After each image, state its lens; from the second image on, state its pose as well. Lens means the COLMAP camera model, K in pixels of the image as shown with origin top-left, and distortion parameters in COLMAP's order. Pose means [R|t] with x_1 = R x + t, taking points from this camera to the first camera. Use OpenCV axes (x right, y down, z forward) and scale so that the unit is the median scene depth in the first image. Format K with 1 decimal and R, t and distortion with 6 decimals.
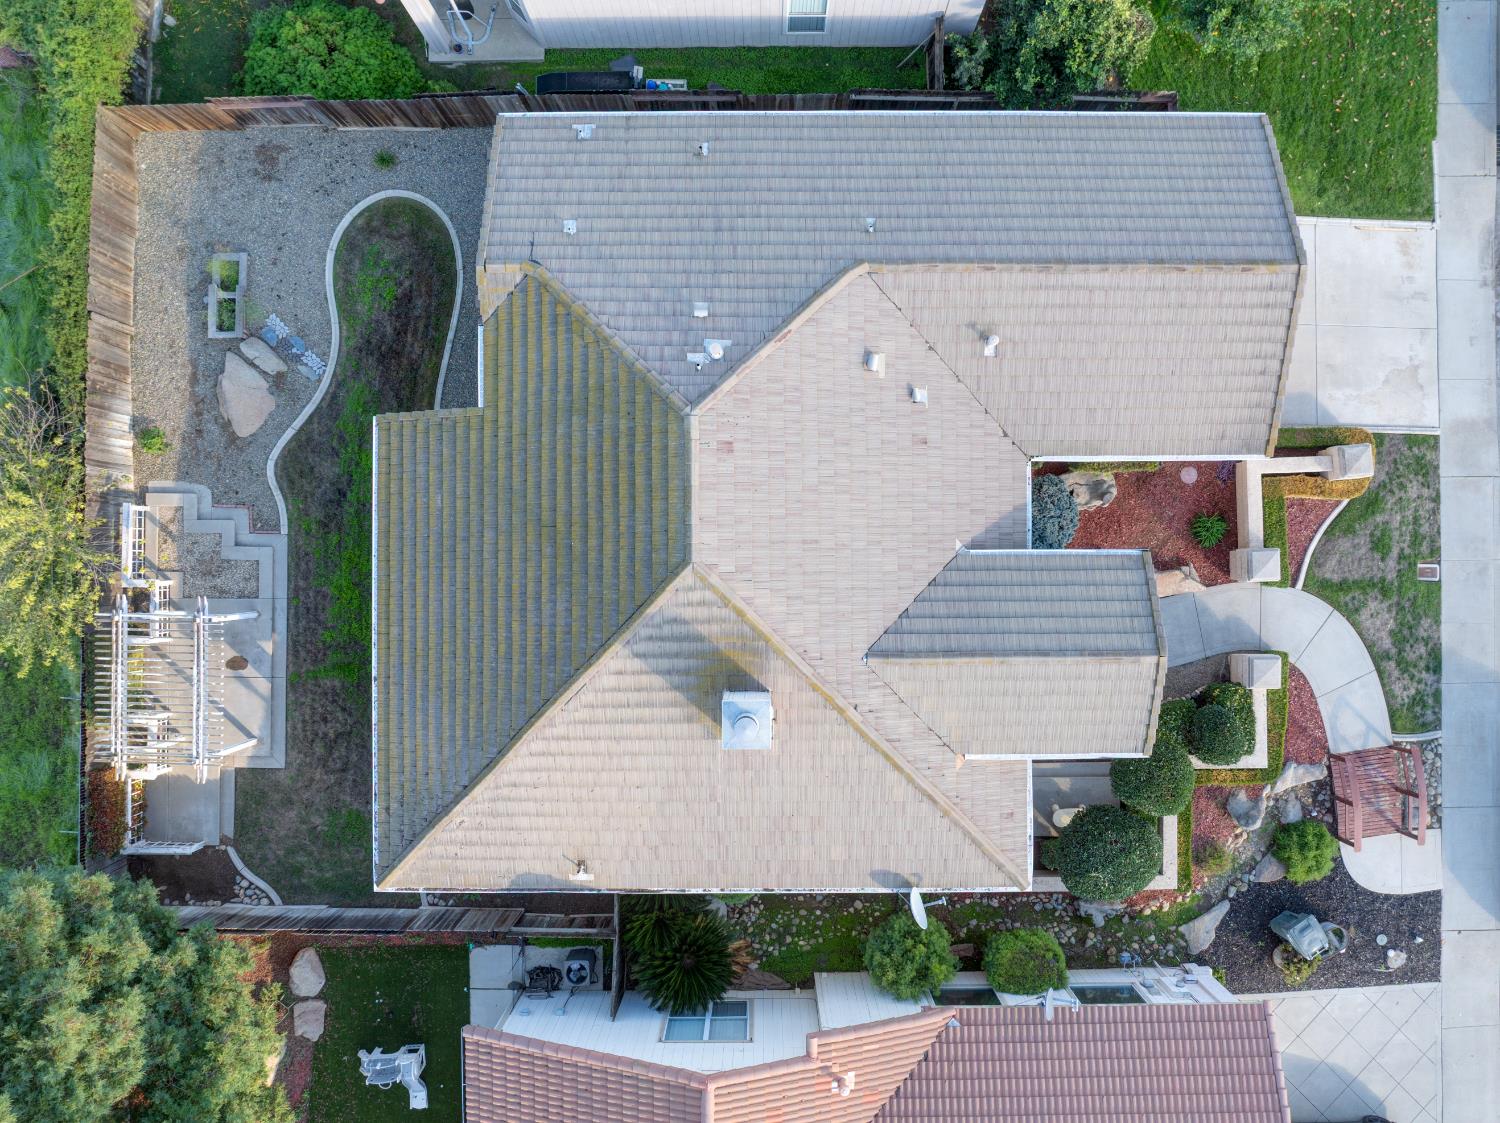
lens RADIAL K [[1050.9, 0, 743.7], [0, 1050.9, 551.6], [0, 0, 1]] dist [-0.035891, 0.000035]
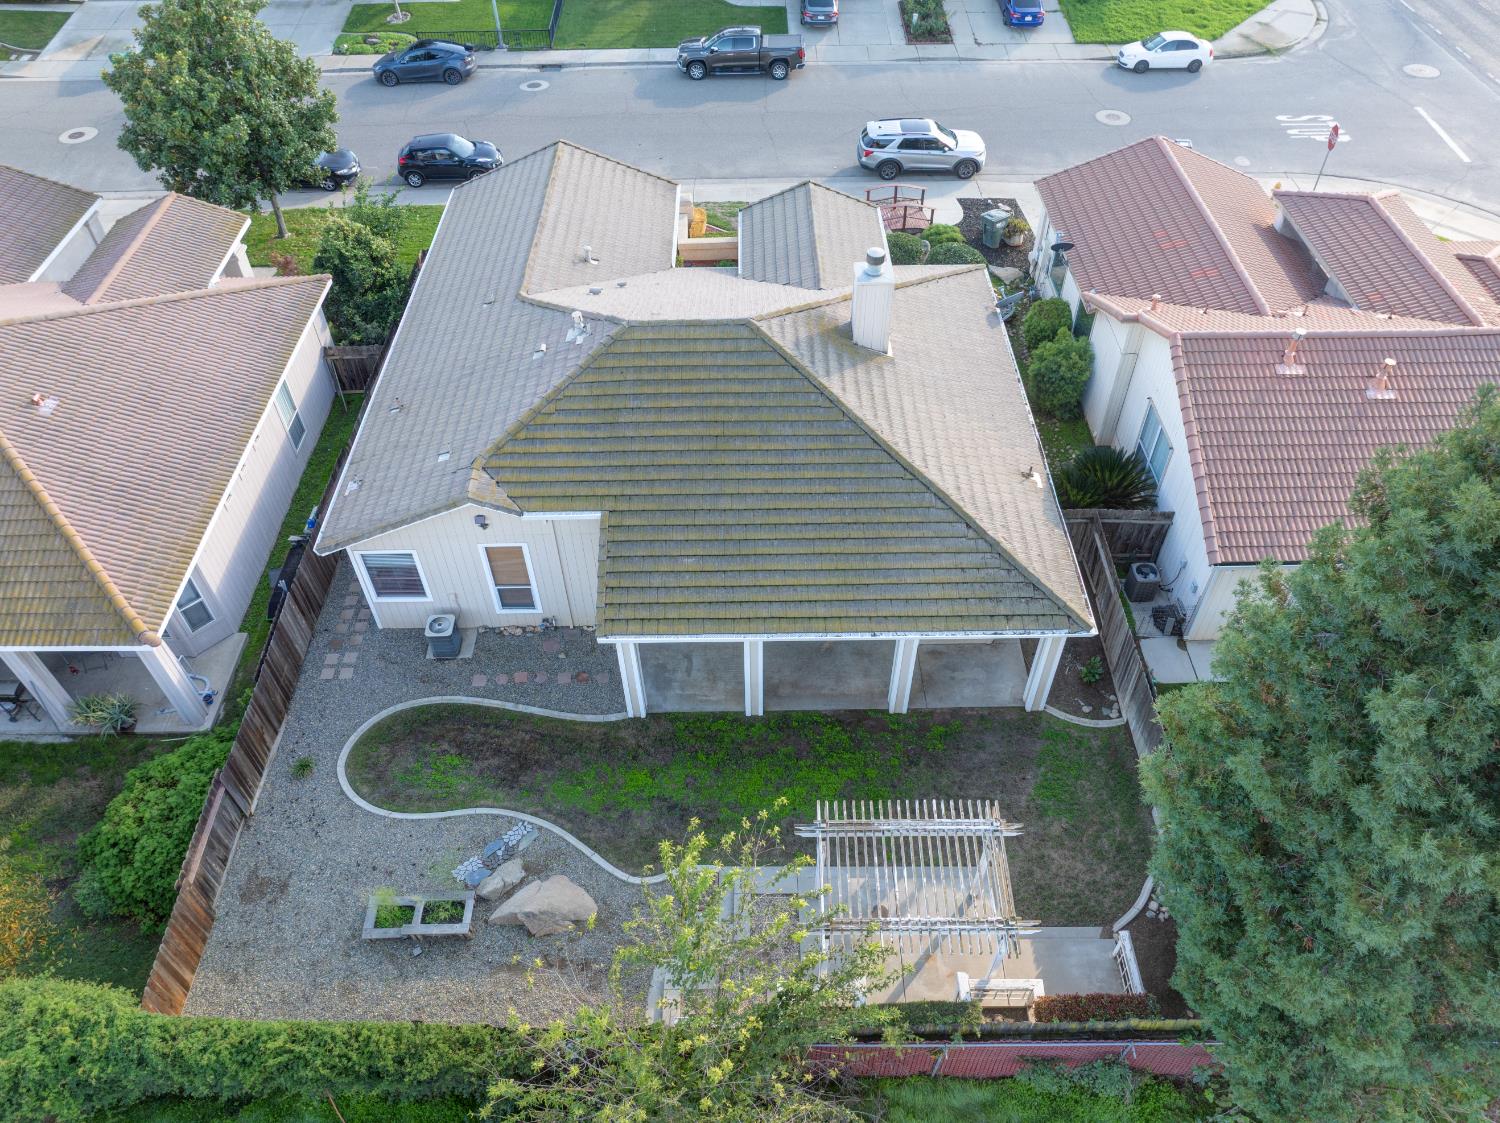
lens RADIAL K [[1050.9, 0, 743.7], [0, 1050.9, 551.6], [0, 0, 1]] dist [-0.035891, 0.000035]
pose [[-0.002032, -0.721832, 0.692065, -0.862650], [0.999996, -0.002835, -0.000020, 0.003635], [0.001977, 0.692063, 0.721835, 0.234168]]
